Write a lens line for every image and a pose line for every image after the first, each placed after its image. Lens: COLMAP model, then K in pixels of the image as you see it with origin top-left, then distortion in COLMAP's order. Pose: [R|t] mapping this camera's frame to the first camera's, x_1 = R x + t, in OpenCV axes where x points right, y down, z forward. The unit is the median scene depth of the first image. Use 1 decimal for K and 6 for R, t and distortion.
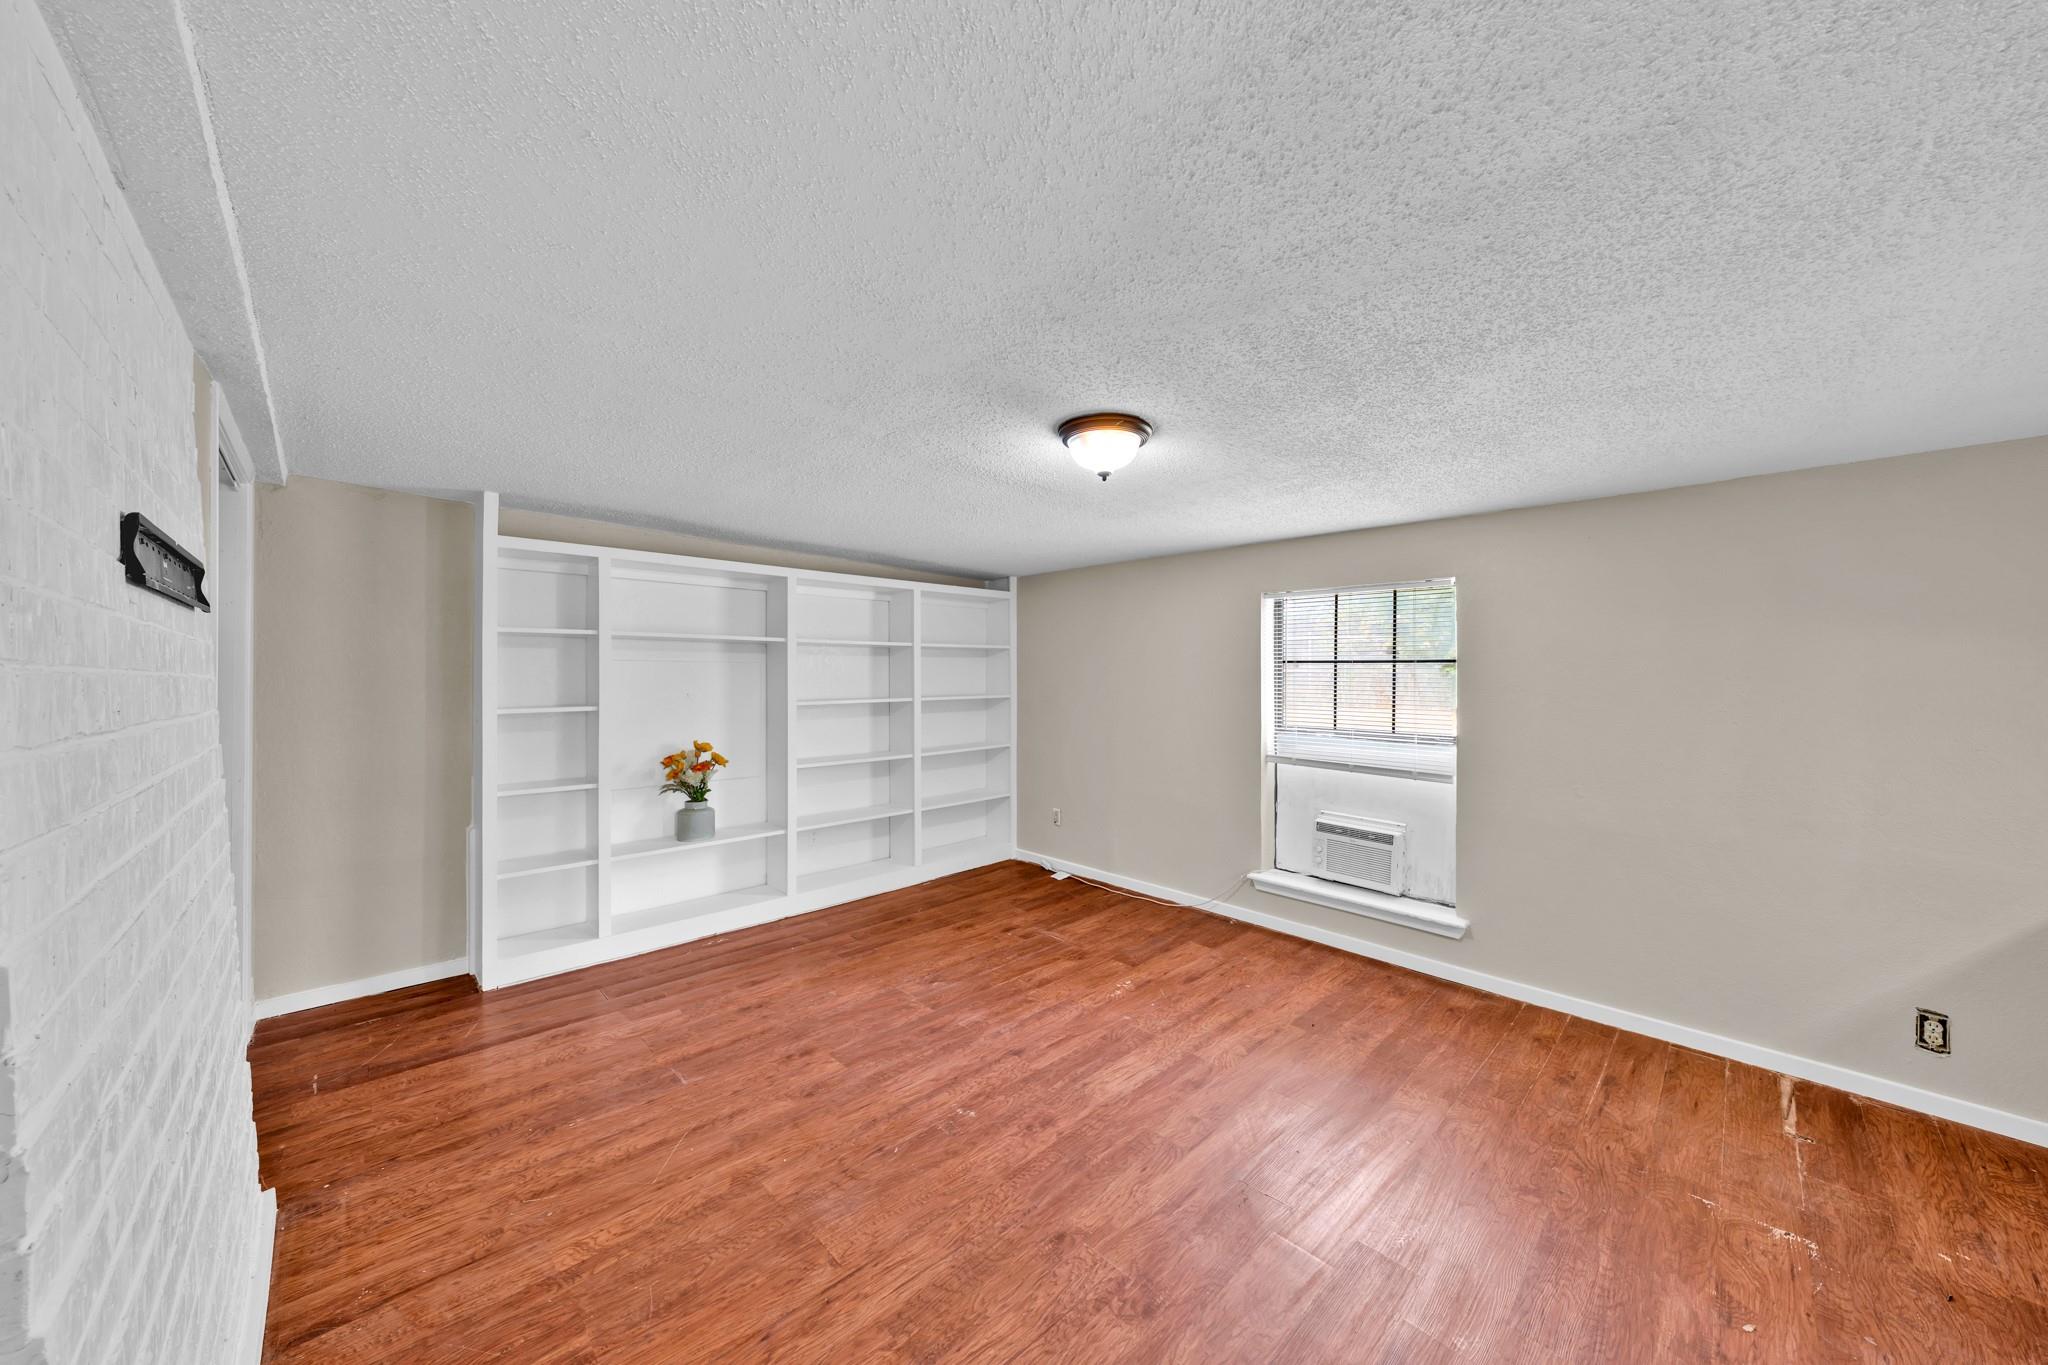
lens RADIAL K [[707.4, 0, 1015.5], [0, 707.4, 672.4], [0, 0, 1]] dist [0.000293, 0.000074]
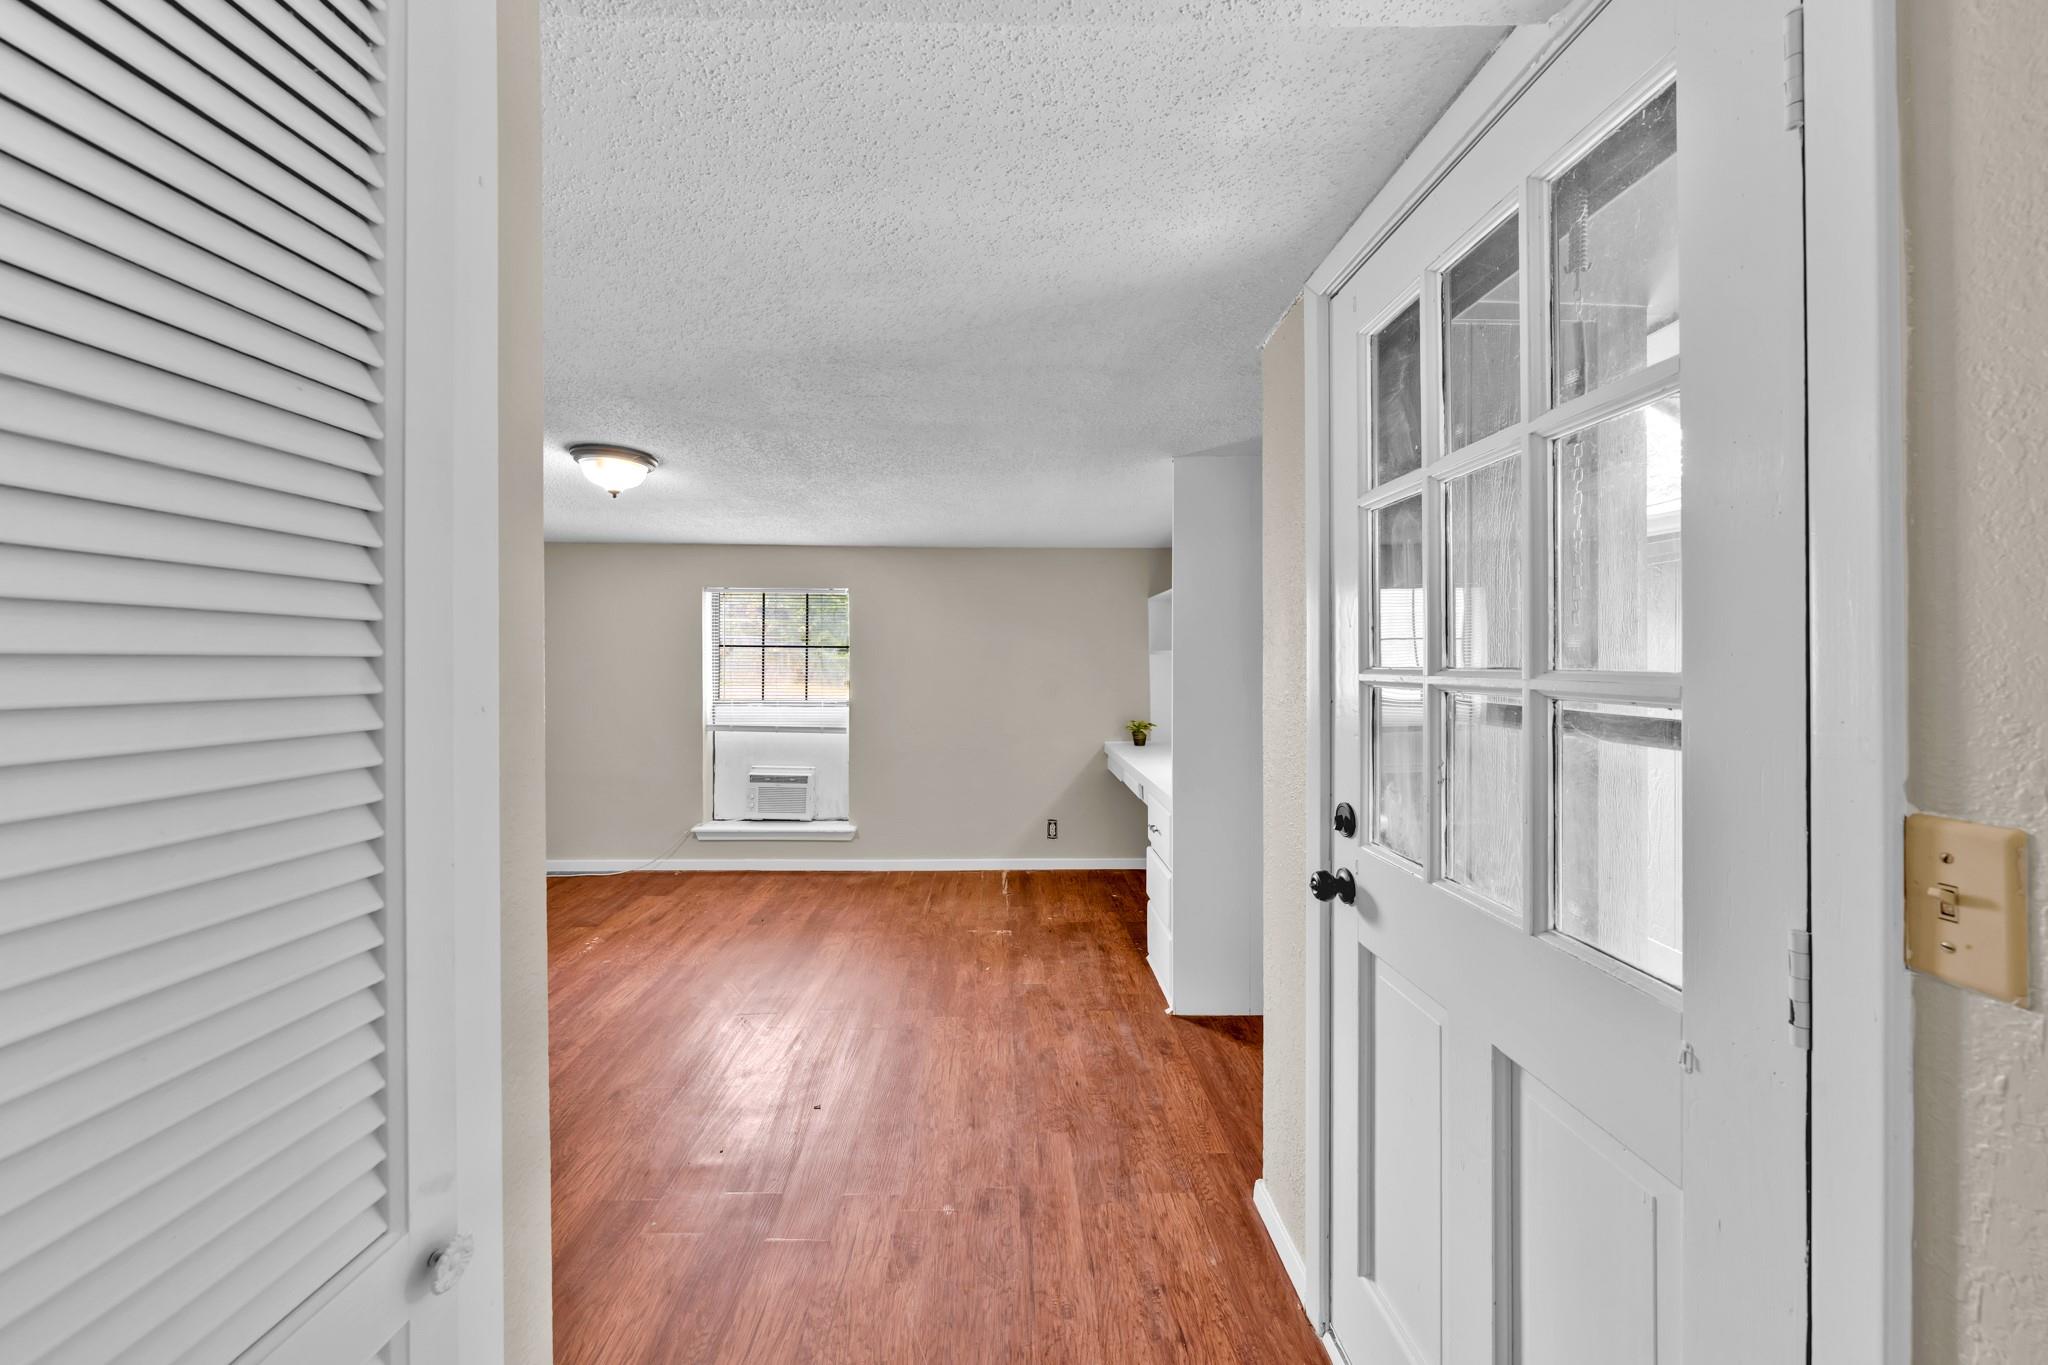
lens RADIAL K [[707.4, 0, 1015.5], [0, 707.4, 672.4], [0, 0, 1]] dist [0.000293, 0.000074]
pose [[0.674333, -0.019801, 0.738162, -0.224365], [-0.001995, 0.999588, 0.028636, -0.007515], [-0.738425, -0.020783, 0.674015, -0.232368]]
